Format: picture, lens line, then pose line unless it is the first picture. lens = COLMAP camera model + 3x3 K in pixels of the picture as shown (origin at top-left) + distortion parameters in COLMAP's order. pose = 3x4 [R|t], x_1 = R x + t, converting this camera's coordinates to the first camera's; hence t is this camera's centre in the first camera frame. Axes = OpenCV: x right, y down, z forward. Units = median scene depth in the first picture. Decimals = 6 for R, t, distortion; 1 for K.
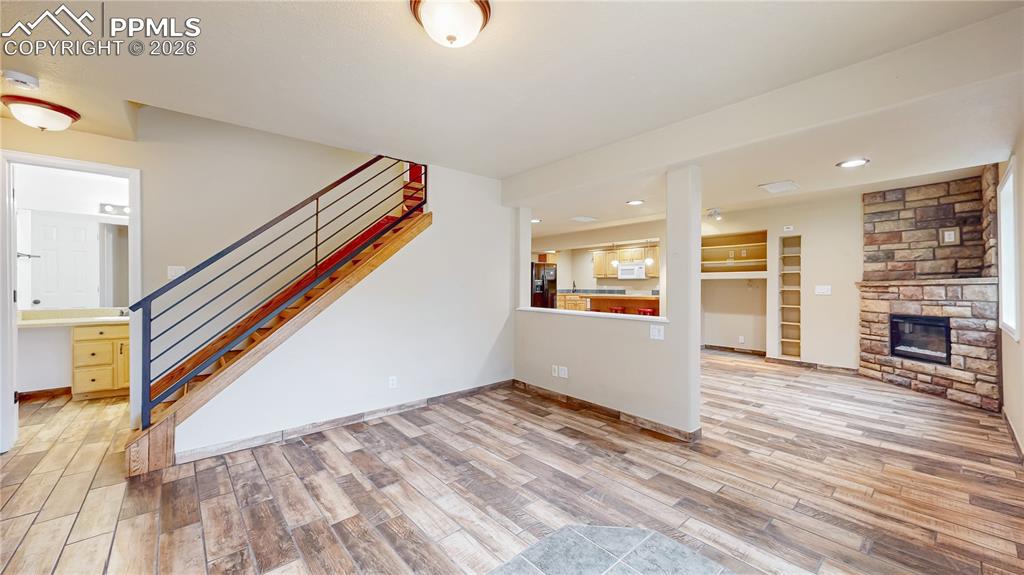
lens RADIAL K [[375.6, 0, 507.1], [0, 375.6, 286.9], [0, 0, 1]] dist [0.001295, 0.000168]
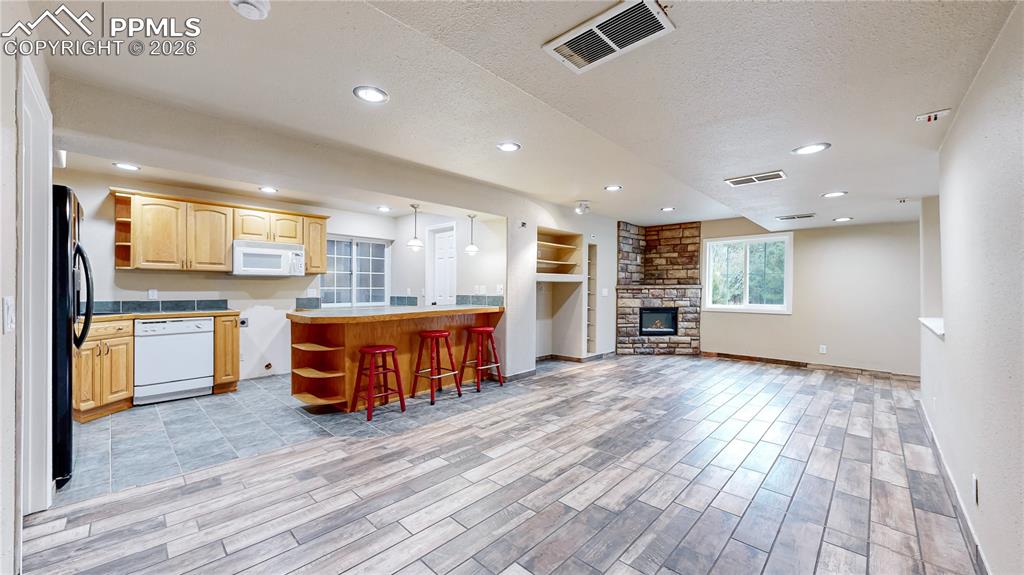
lens RADIAL K [[375.6, 0, 507.1], [0, 375.6, 286.9], [0, 0, 1]] dist [0.001295, 0.000168]
pose [[-0.076815, -0.006276, 0.997026, -0.431499], [-0.001101, 0.999980, 0.006210, -0.019808], [-0.997045, -0.000621, -0.076821, 1.696807]]
